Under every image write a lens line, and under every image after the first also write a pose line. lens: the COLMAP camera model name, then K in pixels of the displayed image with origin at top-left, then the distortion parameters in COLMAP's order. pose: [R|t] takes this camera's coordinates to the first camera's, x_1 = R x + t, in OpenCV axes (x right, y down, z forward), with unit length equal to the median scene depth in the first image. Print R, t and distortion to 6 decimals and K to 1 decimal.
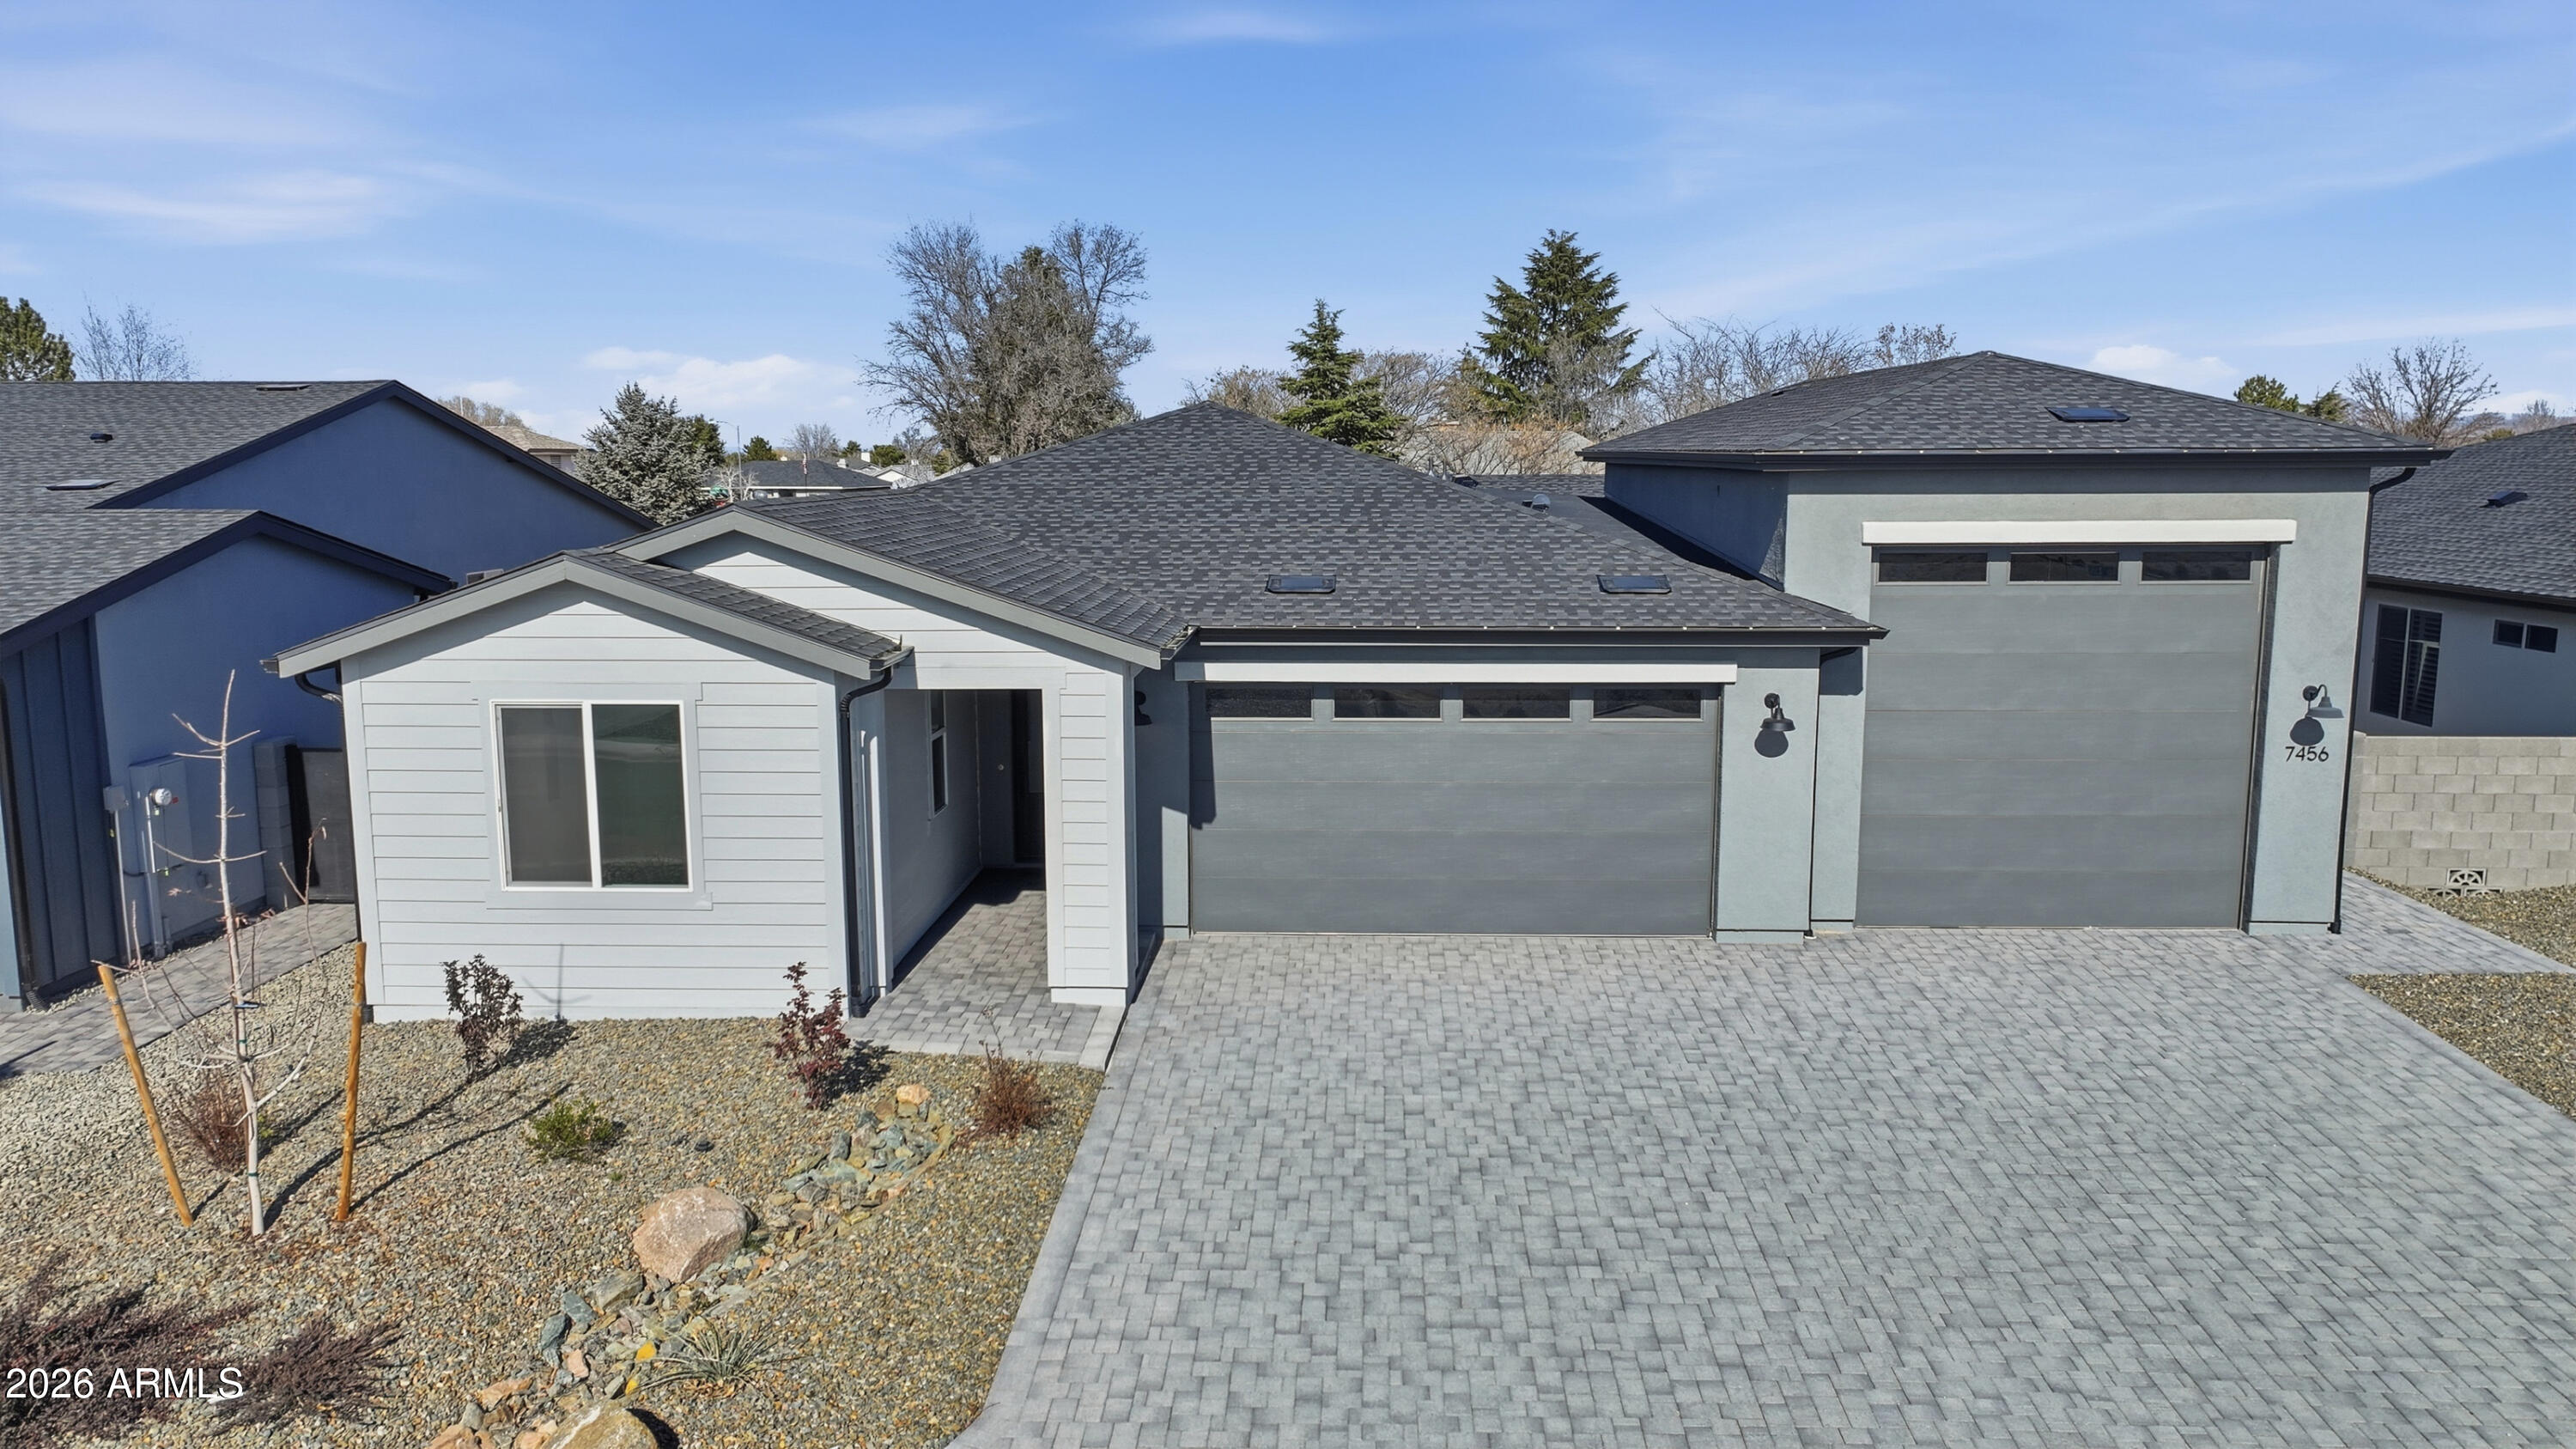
lens RADIAL K [[1802.7, 0, 1298.7], [0, 1802.7, 724.9], [0, 0, 1]] dist [0.001778, 0.012447]
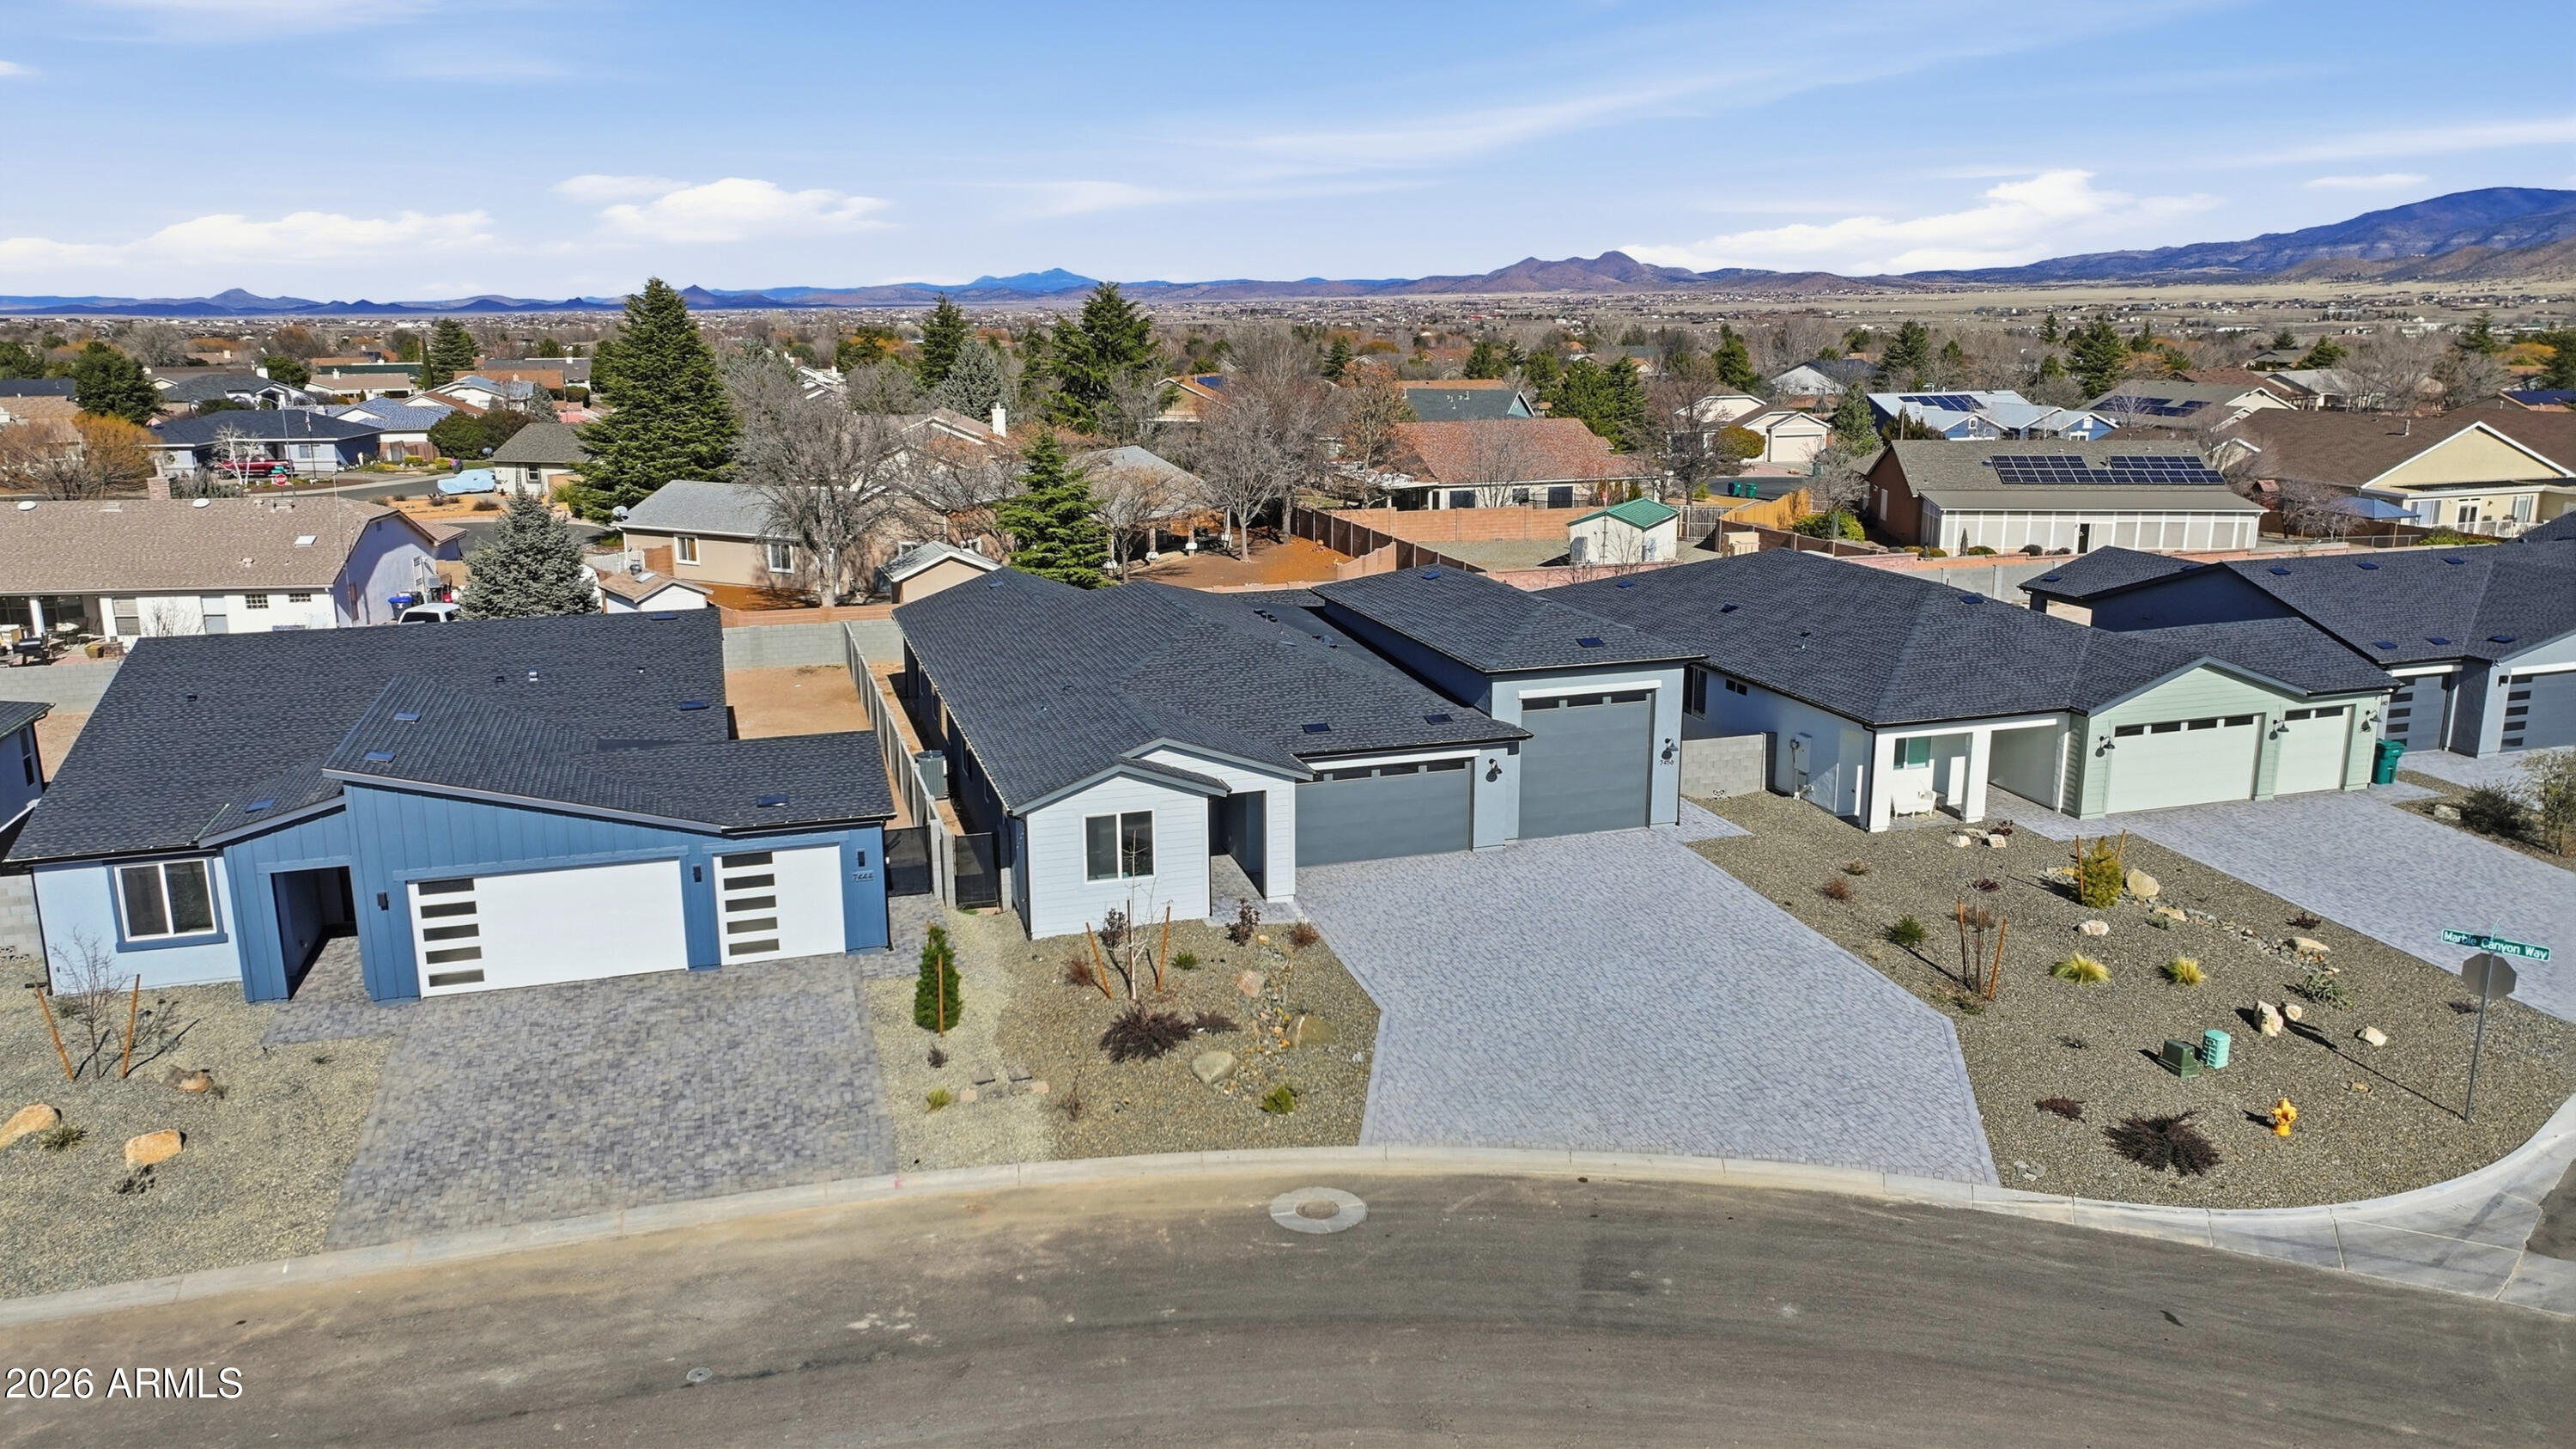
lens RADIAL K [[1802.7, 0, 1298.7], [0, 1802.7, 724.9], [0, 0, 1]] dist [0.001778, 0.012447]
pose [[0.940132, -0.078815, 0.331571, -0.898187], [0.052109, 0.994695, 0.088691, -0.323135], [-0.336803, -0.066104, 0.939252, -1.422715]]
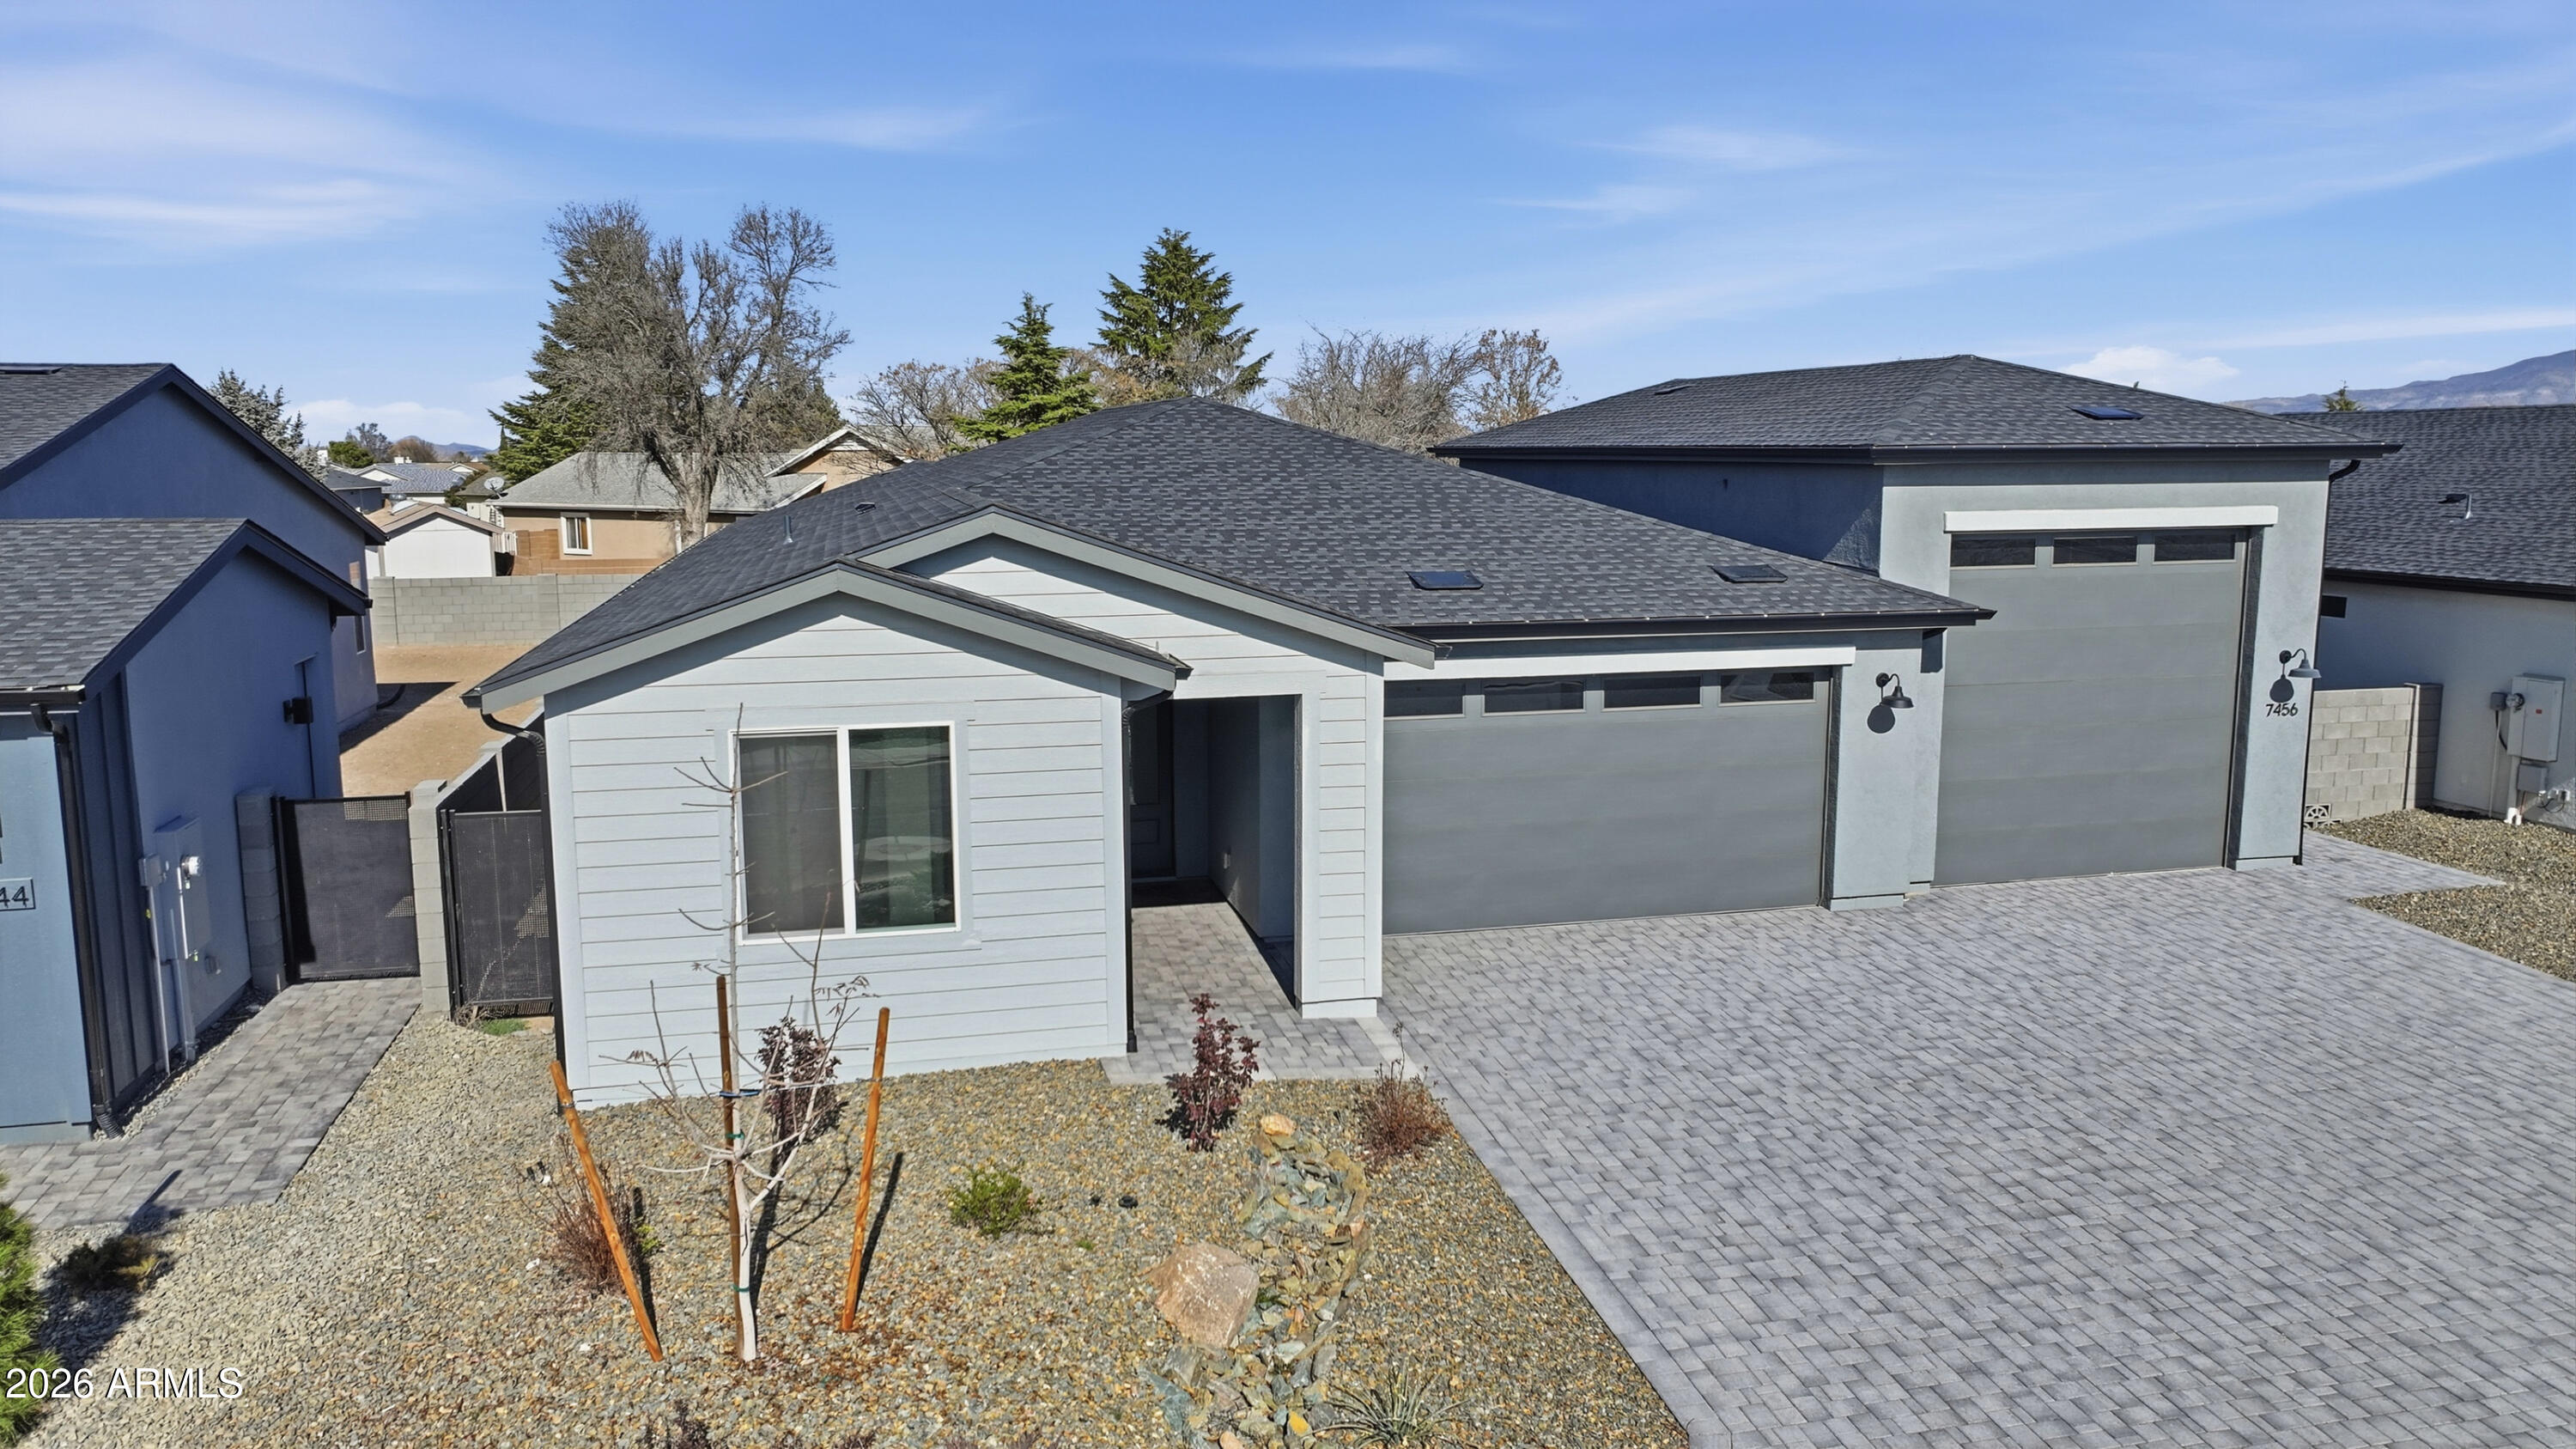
lens RADIAL K [[1802.7, 0, 1298.7], [0, 1802.7, 724.9], [0, 0, 1]] dist [0.001778, 0.012447]
pose [[0.961463, -0.042672, 0.271604, -0.366722], [0.042328, 0.999078, 0.007126, -0.009317], [-0.271658, 0.004645, 0.962383, 0.068436]]
